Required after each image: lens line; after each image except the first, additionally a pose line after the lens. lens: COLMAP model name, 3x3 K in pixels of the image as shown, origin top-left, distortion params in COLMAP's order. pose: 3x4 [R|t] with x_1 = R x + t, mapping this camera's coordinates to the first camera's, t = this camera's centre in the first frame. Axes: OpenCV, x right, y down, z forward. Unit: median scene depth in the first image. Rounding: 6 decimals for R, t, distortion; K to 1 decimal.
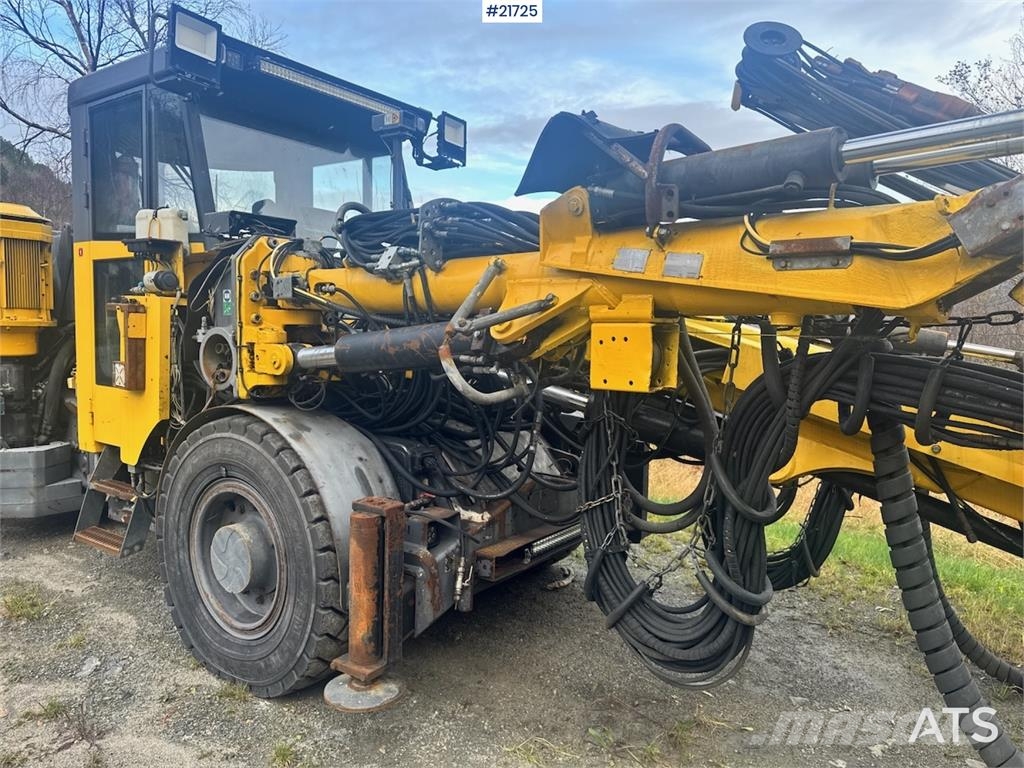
lens RADIAL K [[720.6, 0, 513.7], [0, 720.6, 386.4], [0, 0, 1]] dist [0.099047, -0.153388]
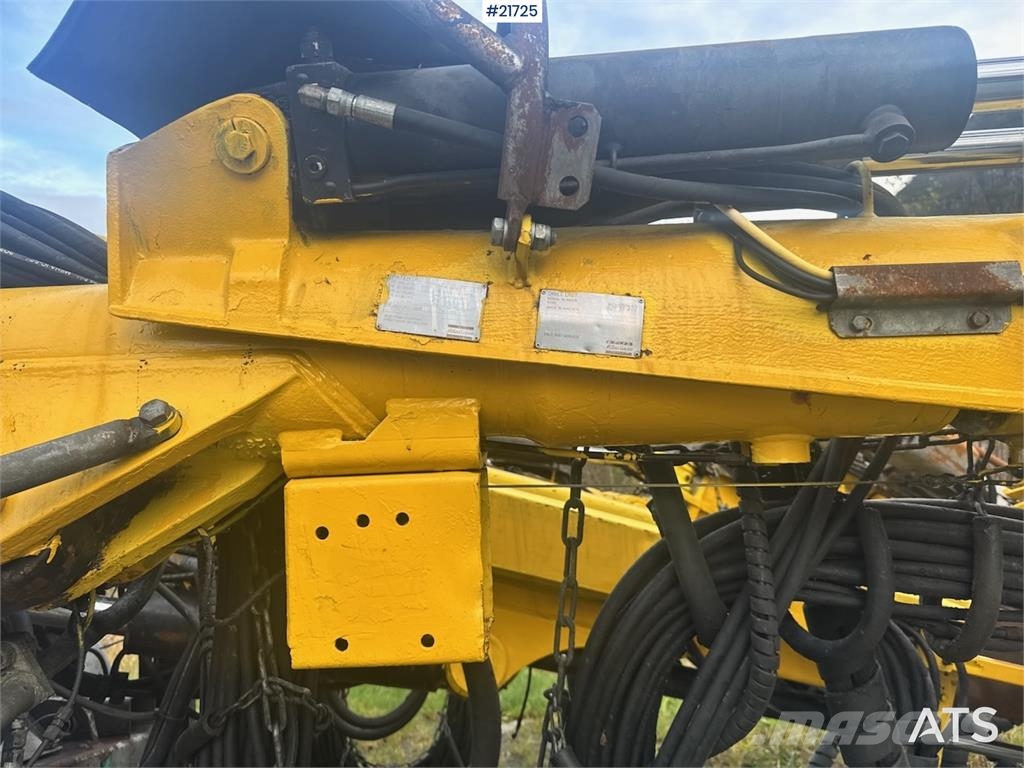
lens RADIAL K [[719.7, 0, 506.3], [0, 719.7, 390.3], [0, 0, 1]] dist [0.095463, -0.130704]
pose [[0.753966, -0.010096, 0.656836, -0.043307], [0.098285, 0.990361, -0.097596, -0.080696], [-0.649519, 0.138141, 0.747691, 0.613282]]
